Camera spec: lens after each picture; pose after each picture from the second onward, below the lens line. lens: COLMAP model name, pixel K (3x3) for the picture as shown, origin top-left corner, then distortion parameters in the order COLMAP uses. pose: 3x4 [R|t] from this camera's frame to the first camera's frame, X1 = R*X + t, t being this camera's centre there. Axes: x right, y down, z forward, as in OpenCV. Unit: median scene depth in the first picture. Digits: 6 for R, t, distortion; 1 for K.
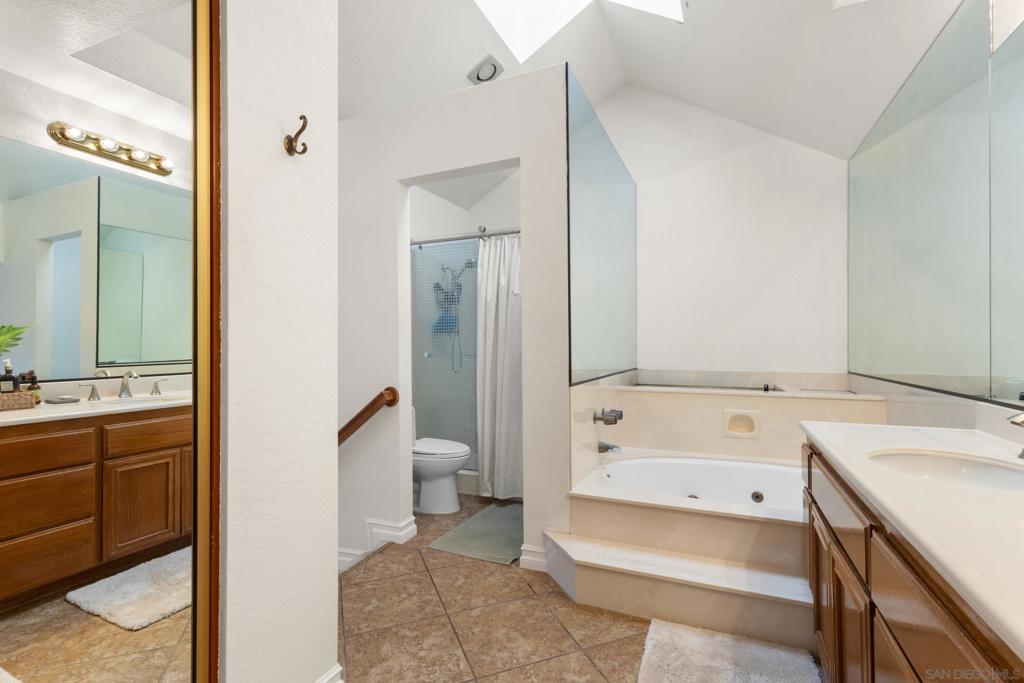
lens RADIAL K [[469.6, 0, 511.8], [0, 469.6, 343.8], [0, 0, 1]] dist [0.006767, -0.000391]
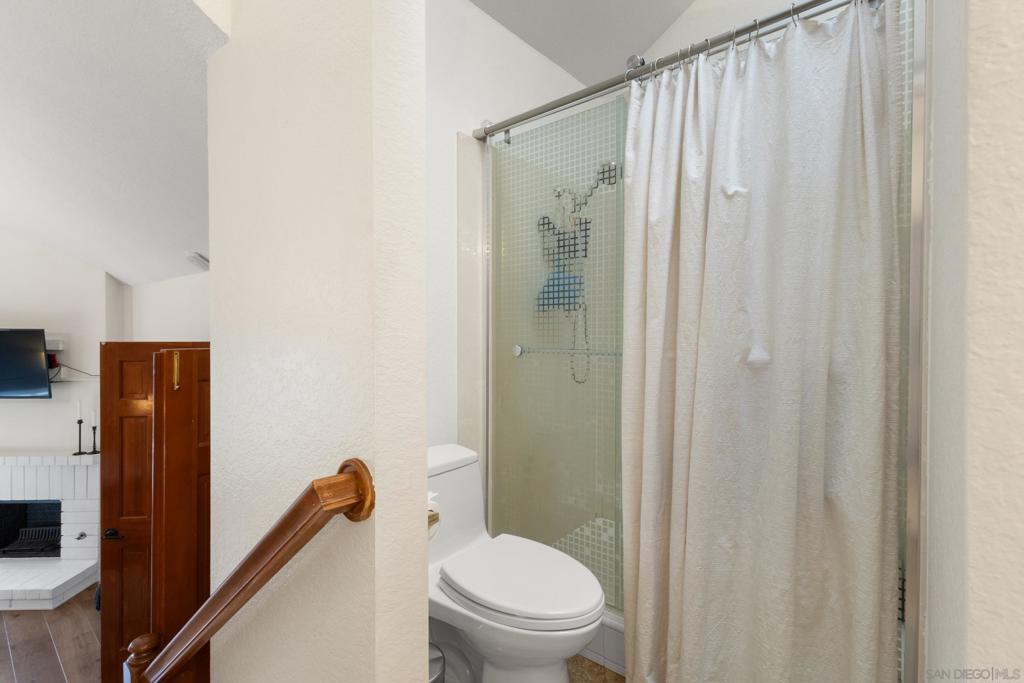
lens RADIAL K [[469.6, 0, 512.6], [0, 469.6, 345.3], [0, 0, 1]] dist [0.006767, -0.000391]
pose [[0.959547, 0.007572, -0.281447, -0.042972], [0.000087, 0.999630, 0.027191, 0.002893], [0.281548, -0.026116, 0.959192, 0.484932]]
